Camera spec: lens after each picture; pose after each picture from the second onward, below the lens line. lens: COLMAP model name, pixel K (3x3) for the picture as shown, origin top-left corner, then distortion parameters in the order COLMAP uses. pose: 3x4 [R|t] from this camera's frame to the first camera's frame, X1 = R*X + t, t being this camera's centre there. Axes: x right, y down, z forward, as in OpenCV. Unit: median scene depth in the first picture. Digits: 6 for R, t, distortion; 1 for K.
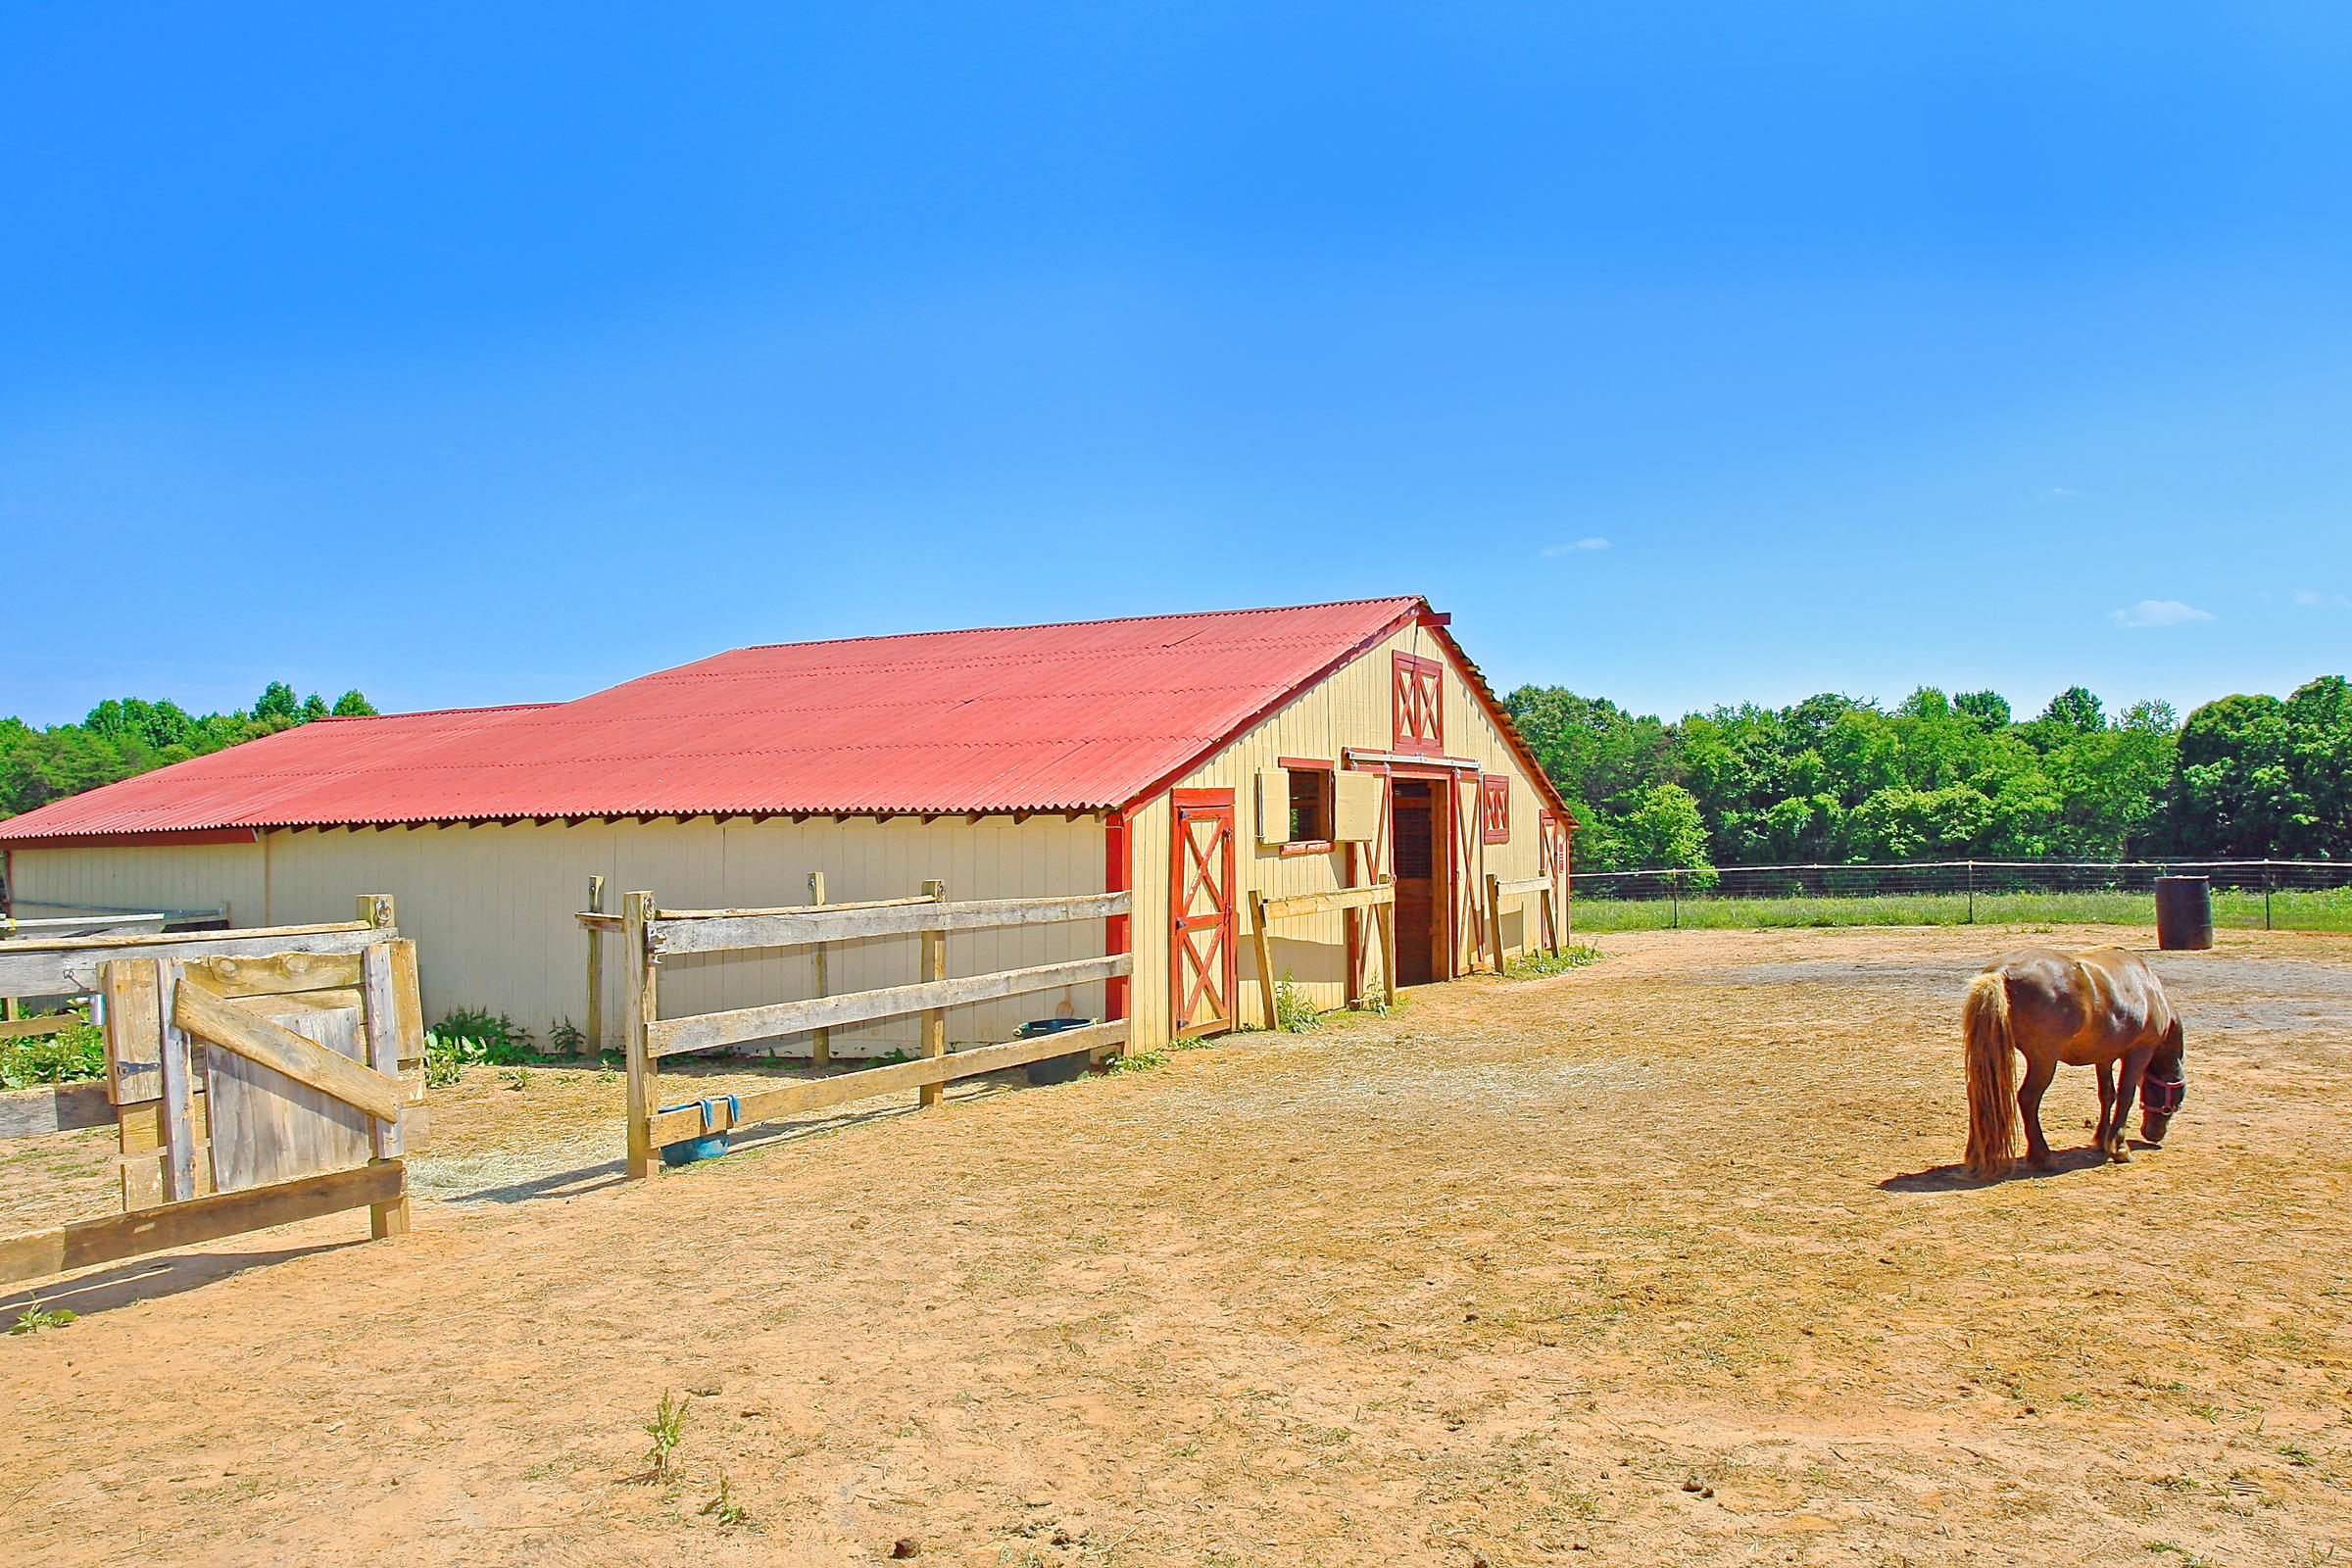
lens RADIAL K [[1625.5, 0, 1176.0], [0, 1625.5, 784.0], [0, 0, 1]] dist [-0.039490, -0.001139]
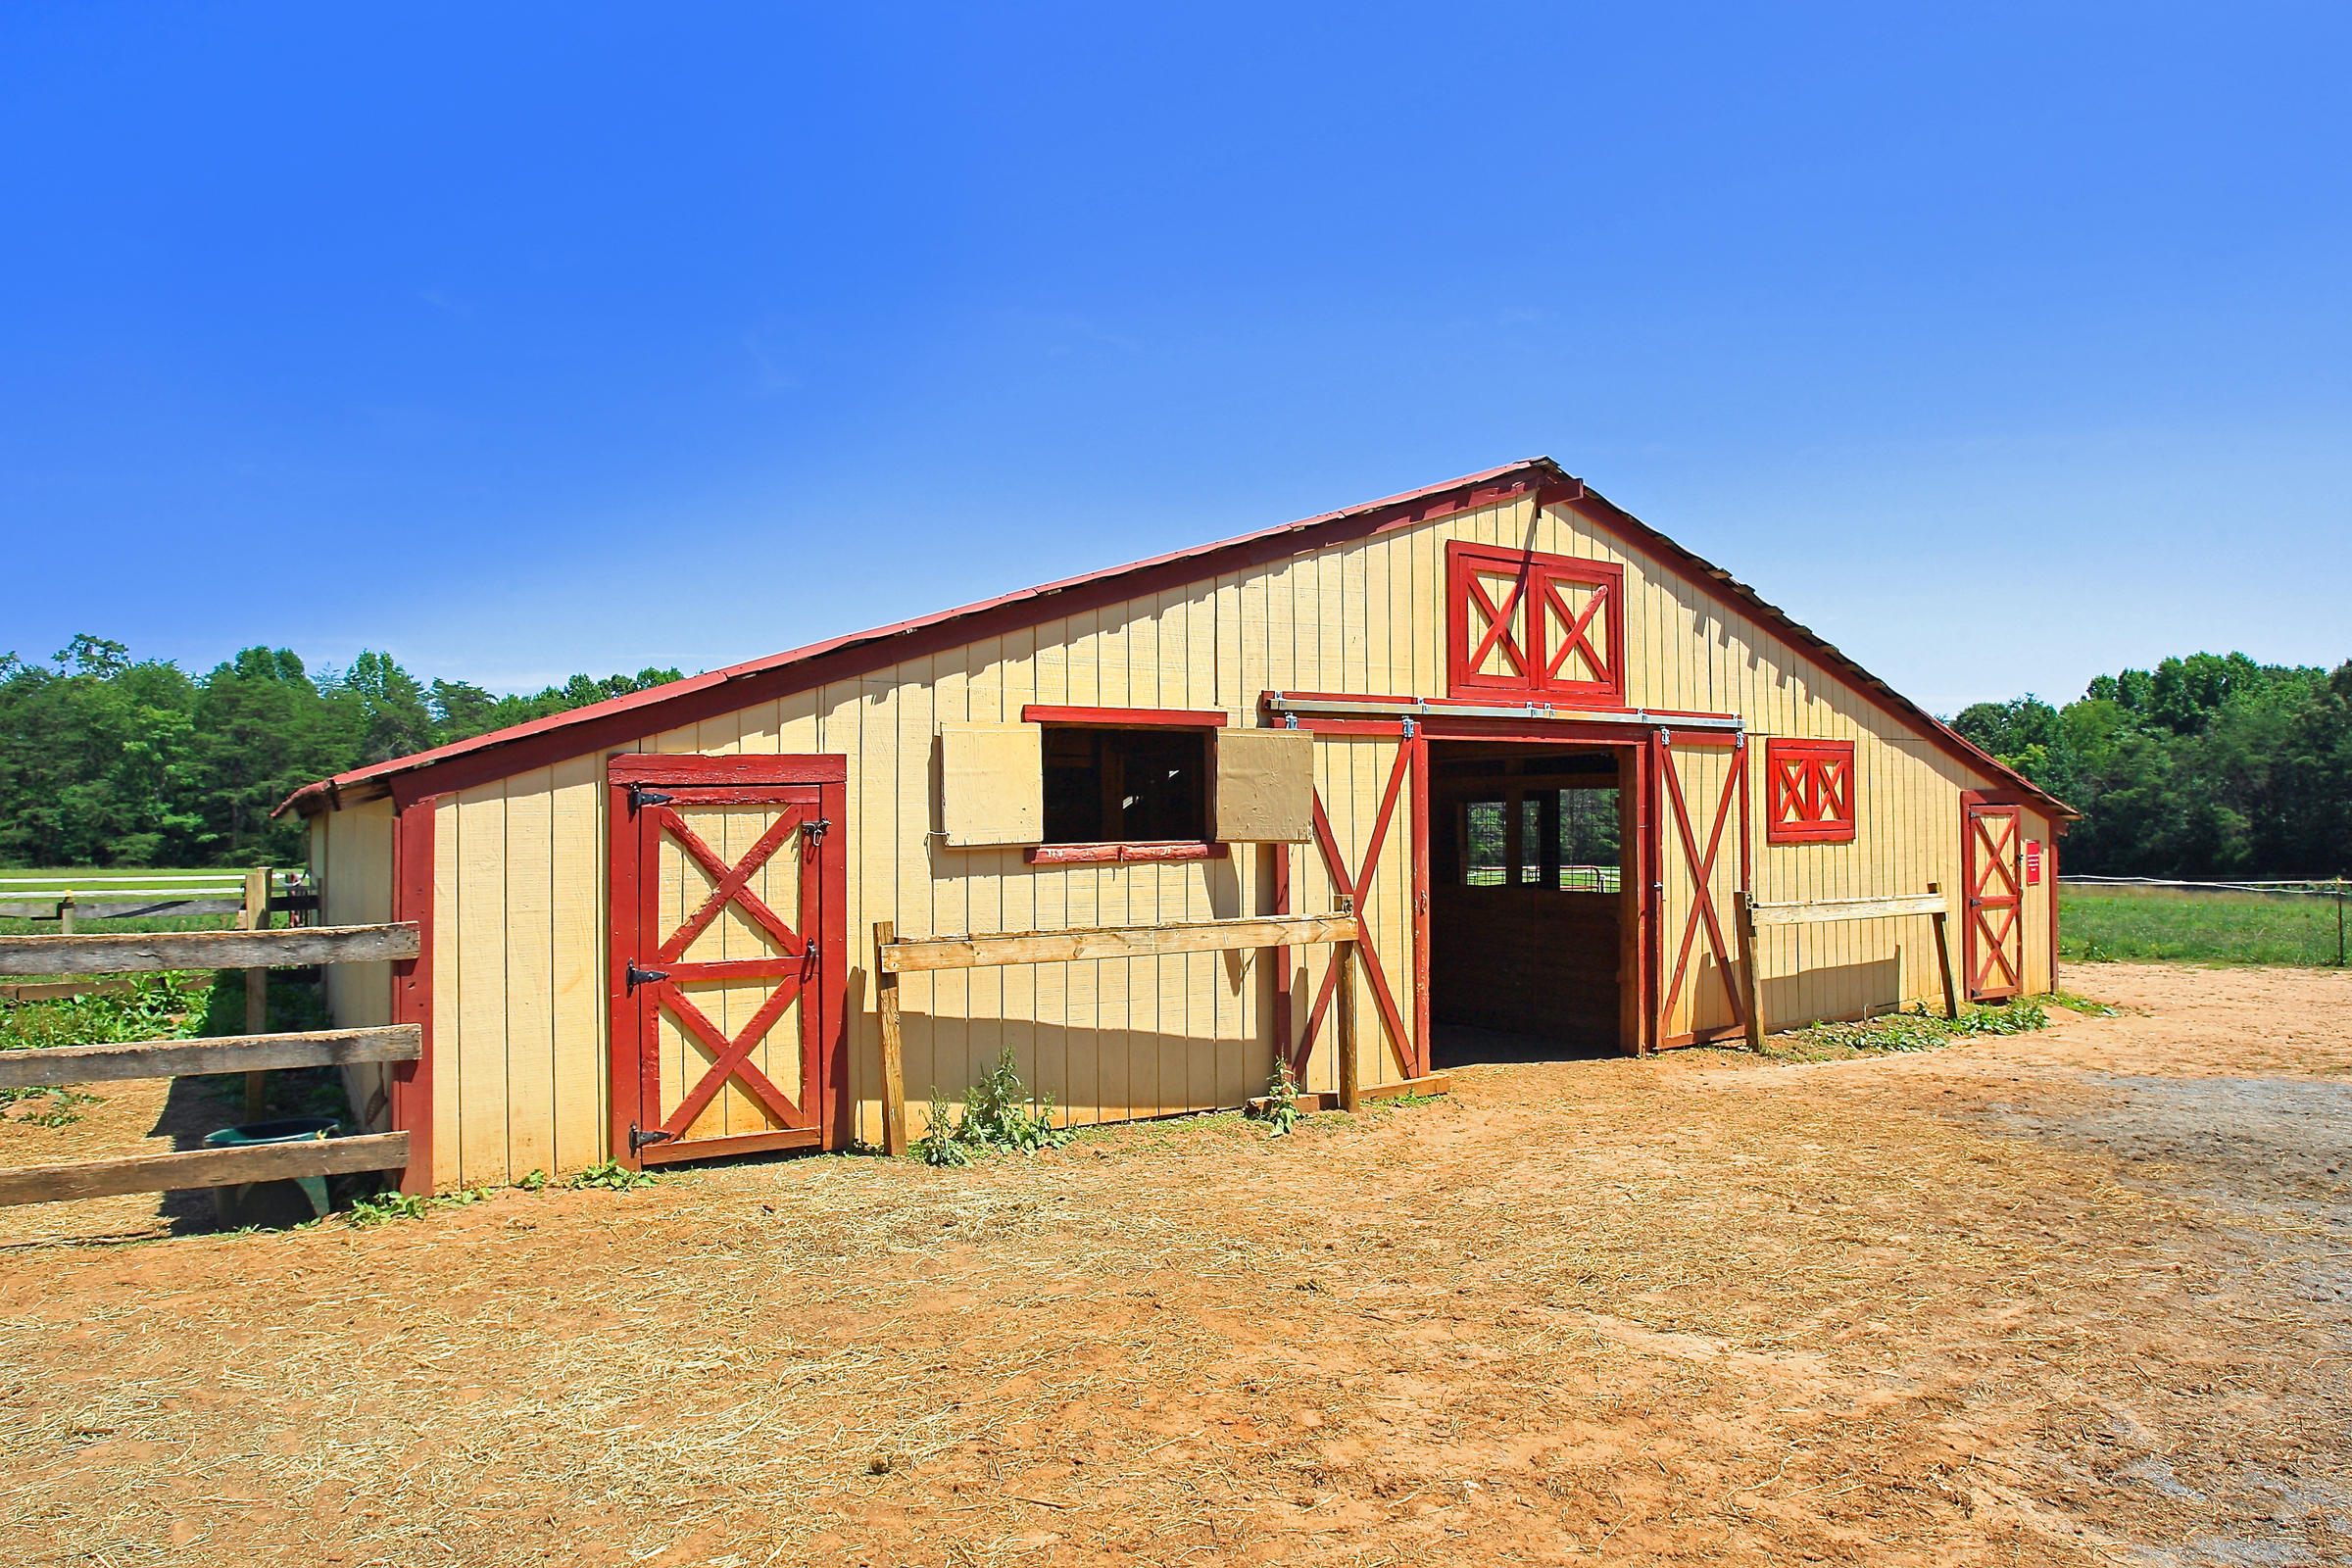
lens RADIAL K [[1397.5, 0, 1176.0], [0, 1397.5, 784.0], [0, 0, 1]] dist [-0.086952, 0.045888]
pose [[0.857012, -0.001006, -0.515295, 0.328739], [0.006604, 0.999937, 0.009032, 0.007337], [0.515254, -0.011144, 0.856965, 0.485832]]
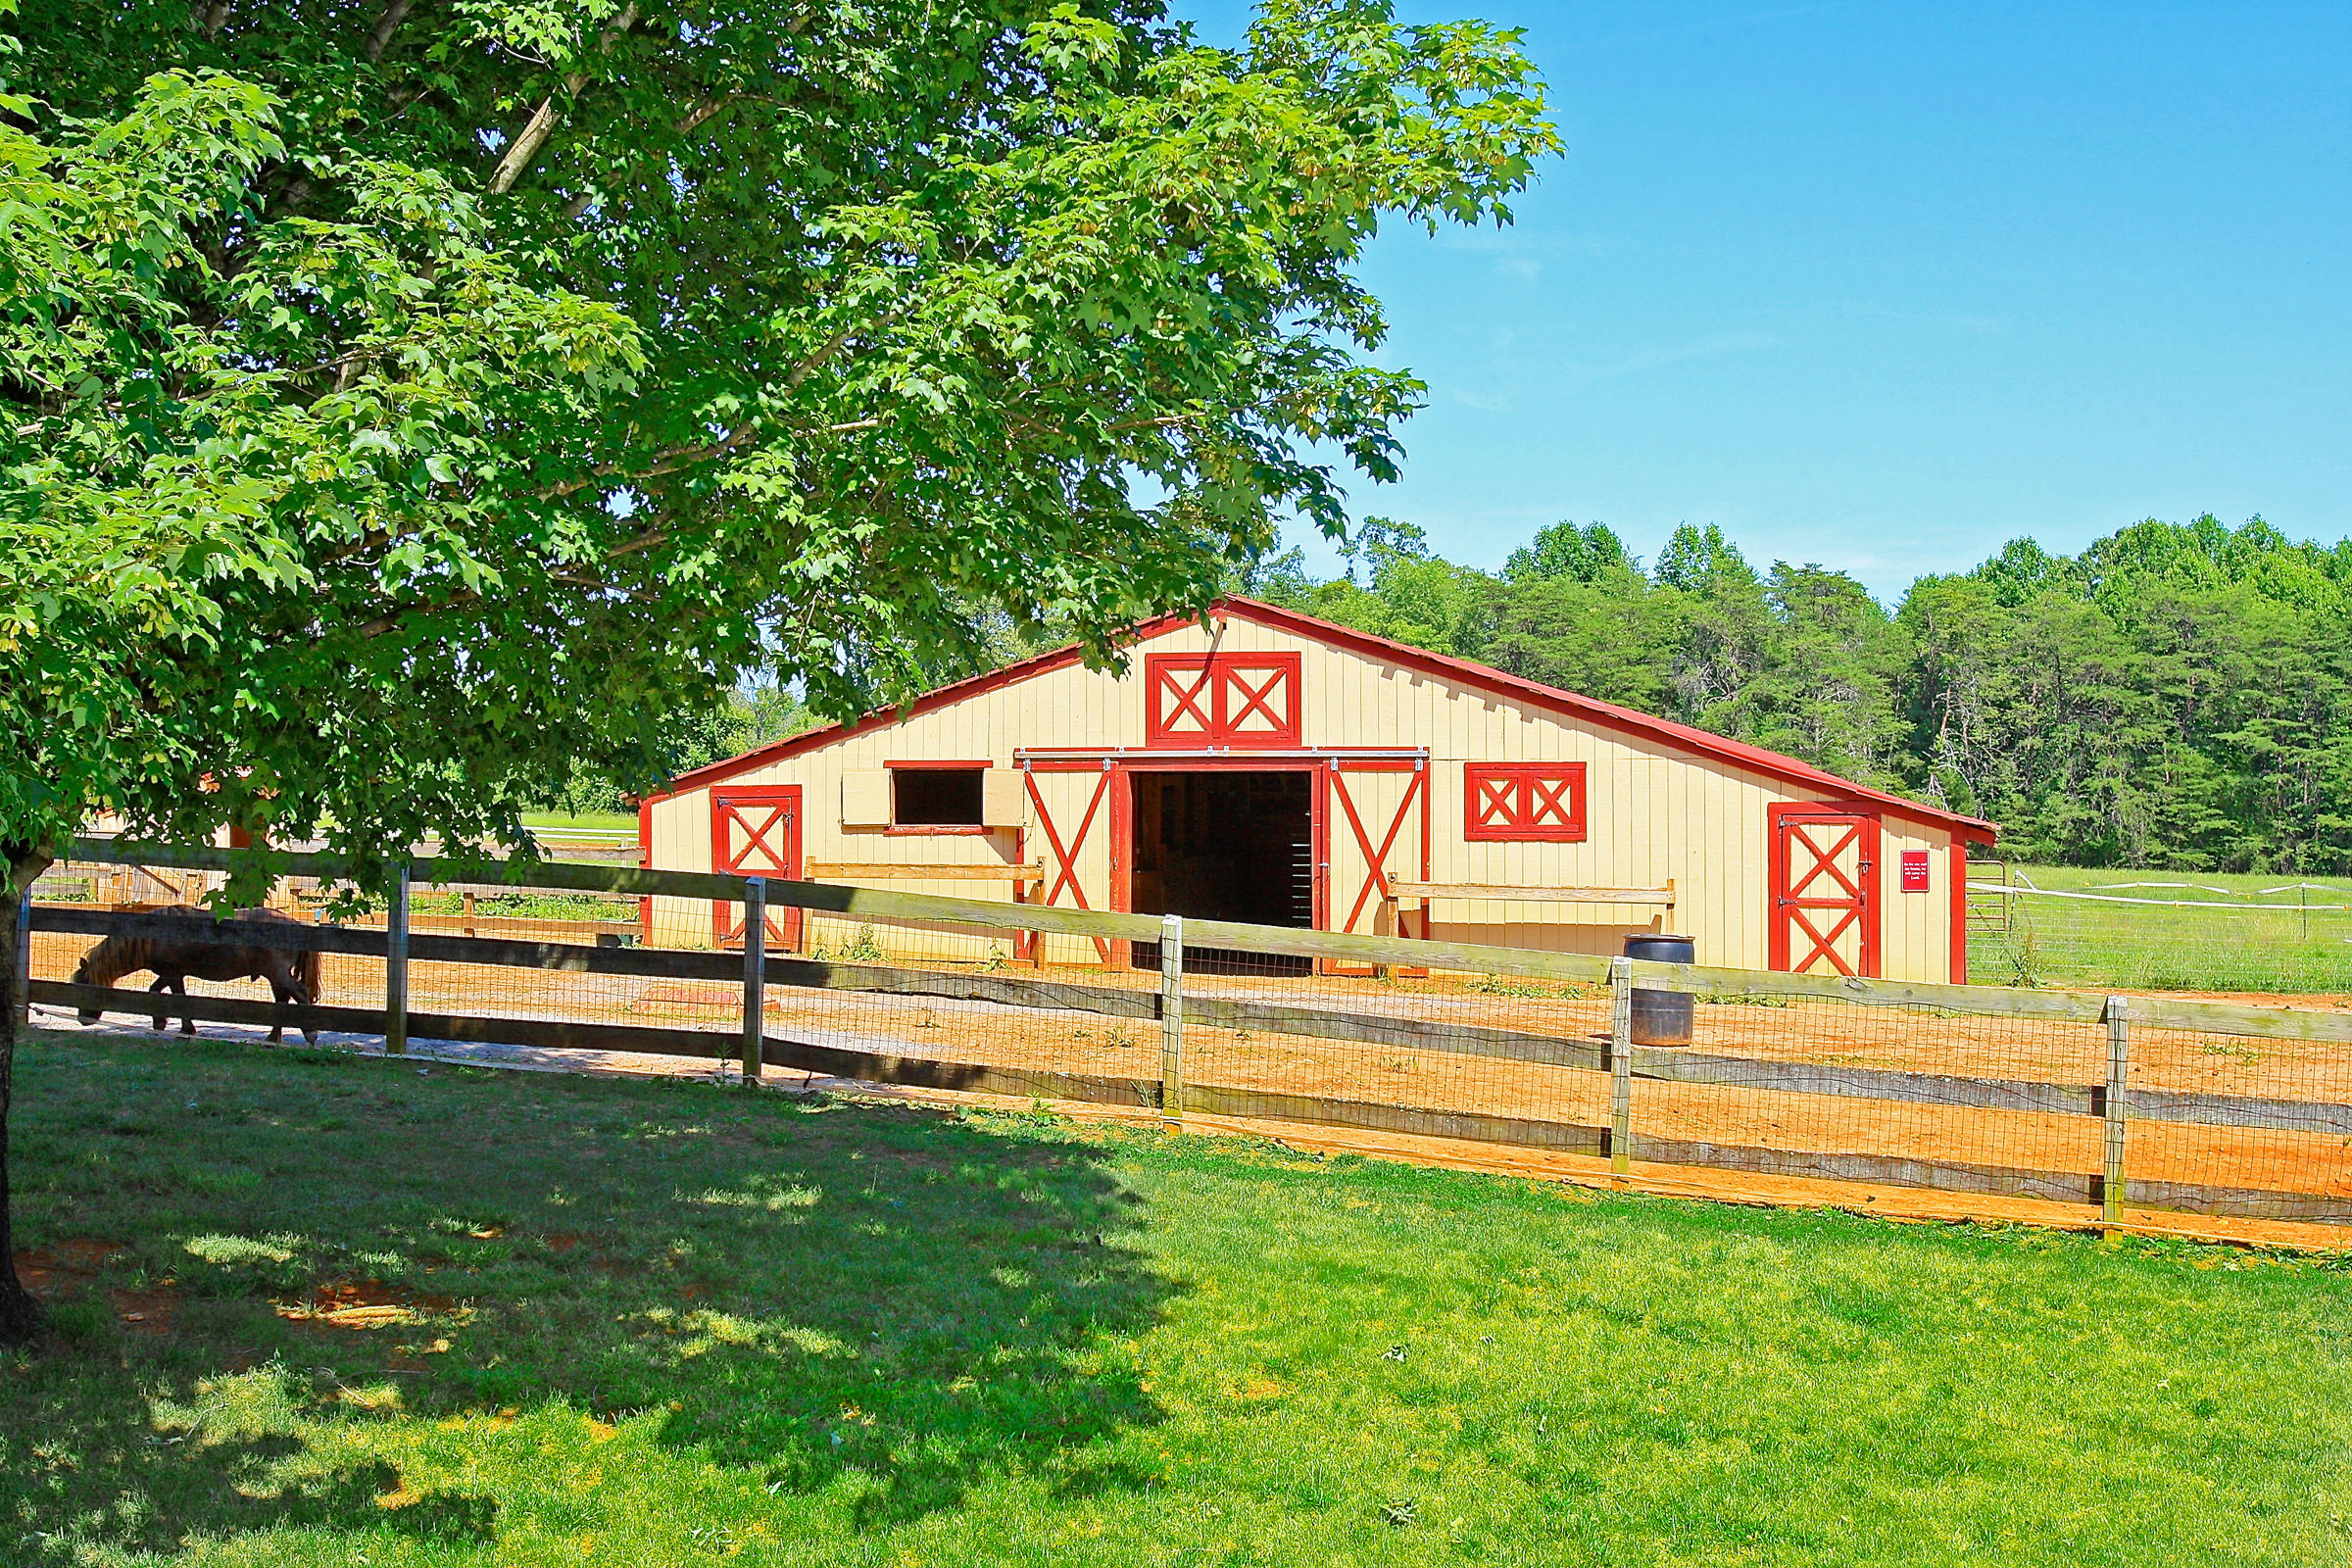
lens RADIAL K [[2723.7, 0, 1176.0], [0, 2723.7, 784.0], [0, 0, 1]] dist [-0.057115, -0.002279]
pose [[0.211556, 0.023793, -0.977076, 1.947758], [0.019540, 0.999401, 0.028567, -0.047666], [0.977171, -0.025136, 0.210964, 0.646842]]
